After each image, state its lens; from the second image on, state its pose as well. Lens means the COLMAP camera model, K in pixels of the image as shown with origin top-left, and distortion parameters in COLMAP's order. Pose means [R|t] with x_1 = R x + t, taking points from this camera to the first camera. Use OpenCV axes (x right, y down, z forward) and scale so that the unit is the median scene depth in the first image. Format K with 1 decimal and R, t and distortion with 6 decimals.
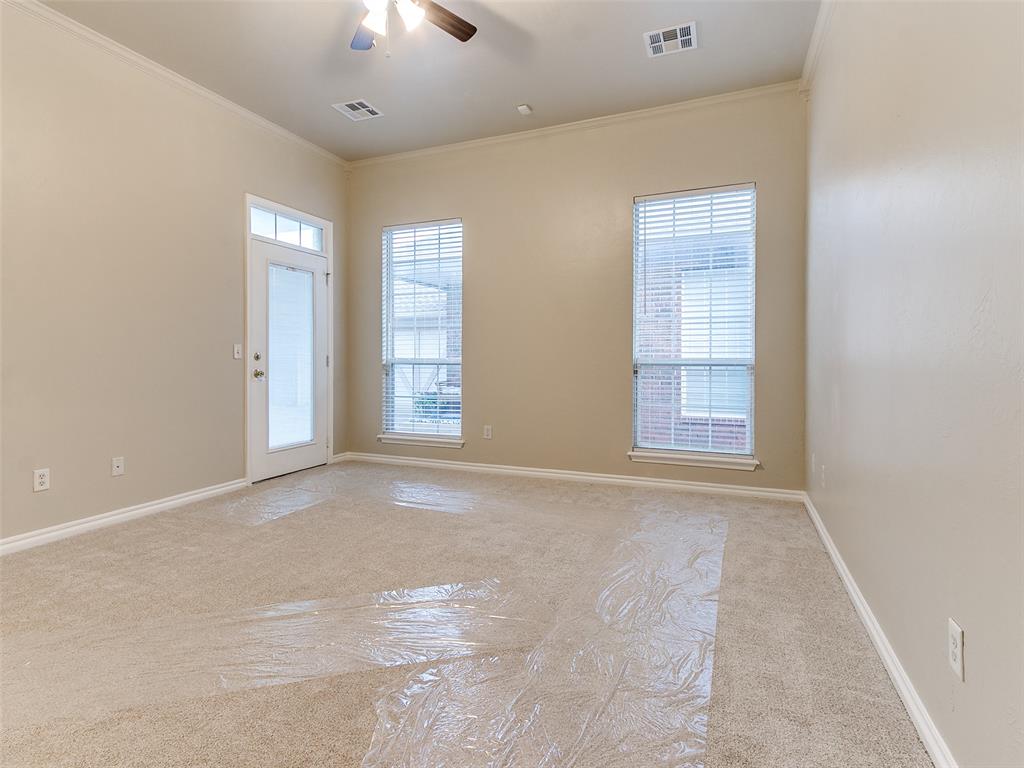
lens RADIAL K [[535.9, 0, 511.3], [0, 535.9, 362.4], [0, 0, 1]] dist [0.015572, 0.000785]
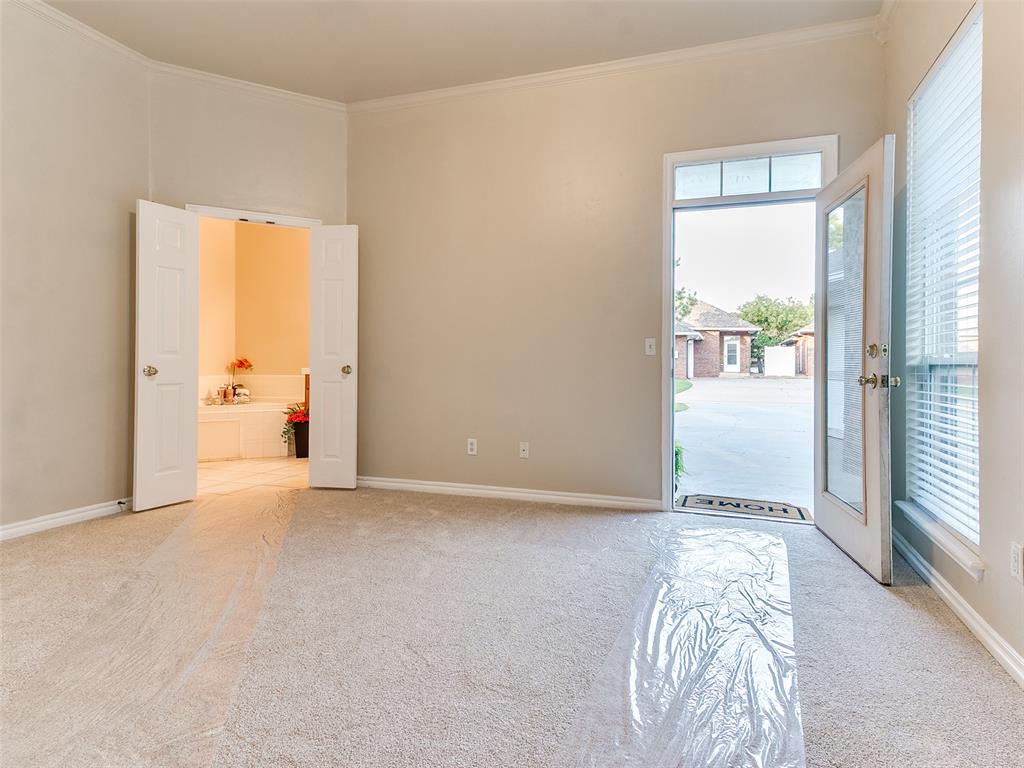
lens RADIAL K [[535.9, 0, 511.3], [0, 535.9, 362.4], [0, 0, 1]] dist [0.015572, 0.000785]
pose [[0.056975, 0.000214, -0.998376, 0.317860], [-0.014848, 0.999890, -0.000633, 0.007650], [0.998265, 0.014860, 0.056972, 0.733558]]
